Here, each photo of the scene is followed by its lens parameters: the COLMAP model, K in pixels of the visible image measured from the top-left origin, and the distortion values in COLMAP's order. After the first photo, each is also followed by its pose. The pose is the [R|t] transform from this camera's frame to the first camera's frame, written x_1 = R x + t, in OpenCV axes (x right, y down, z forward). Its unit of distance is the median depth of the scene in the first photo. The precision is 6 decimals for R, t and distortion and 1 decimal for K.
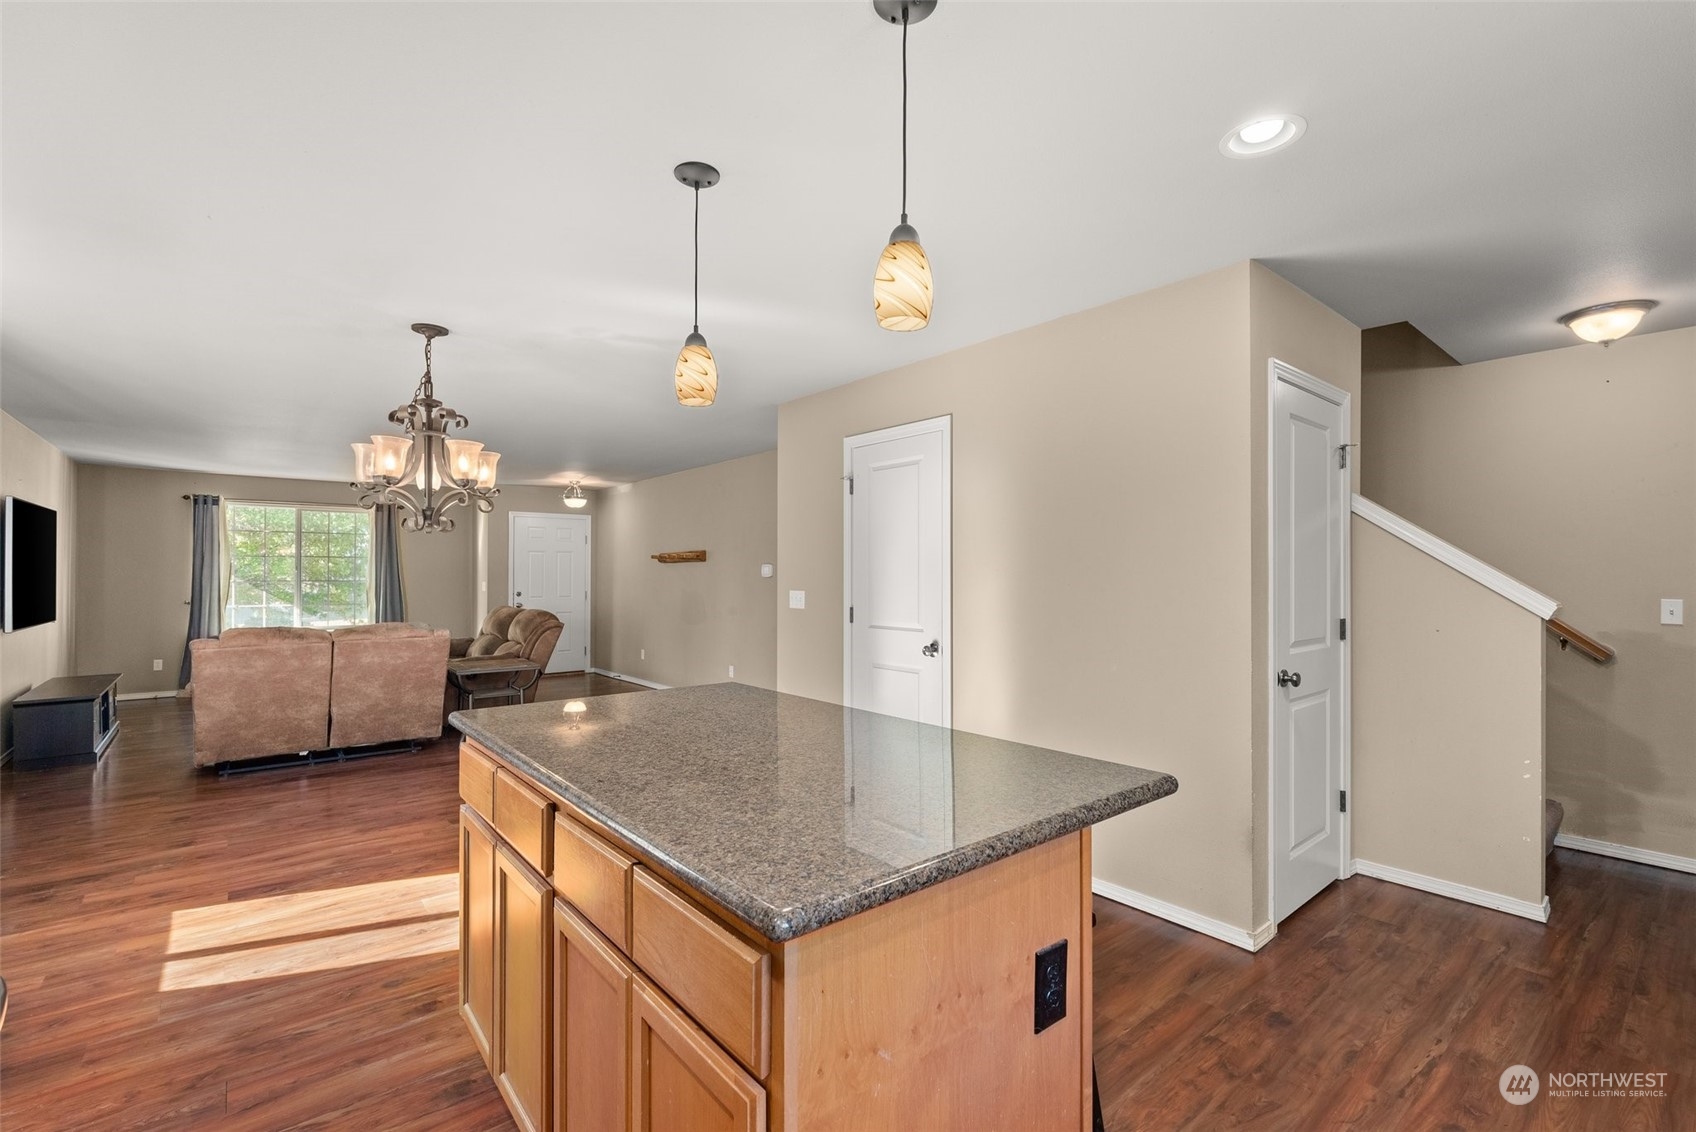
lens RADIAL K [[750.4, 0, 854.0], [0, 750.4, 568.5], [0, 0, 1]] dist [-0.003481, -0.000249]
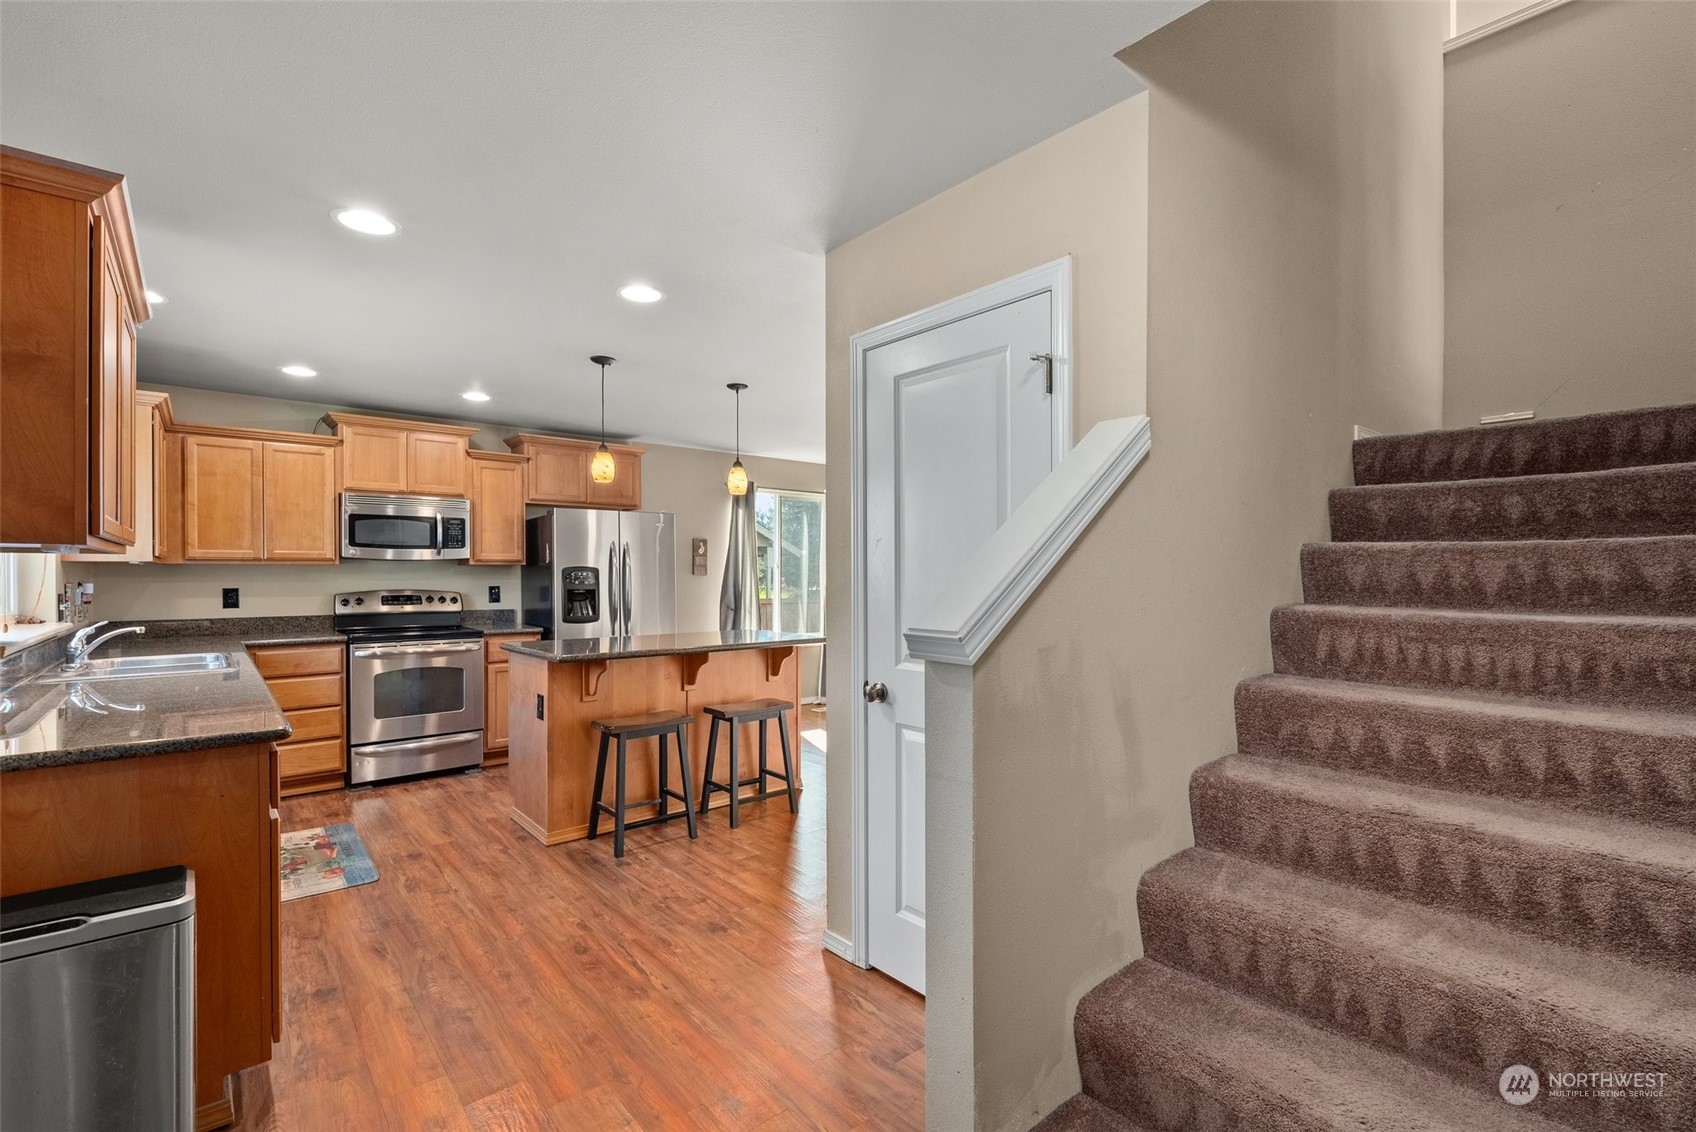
lens RADIAL K [[760.0, 0, 850.0], [0, 760.0, 574.7], [0, 0, 1]] dist [-0.000984, -0.000146]
pose [[0.017190, 0.005096, -0.999839, 1.483173], [0.006276, 0.999967, 0.005204, 0.000684], [0.999833, -0.006364, 0.017157, 0.967055]]
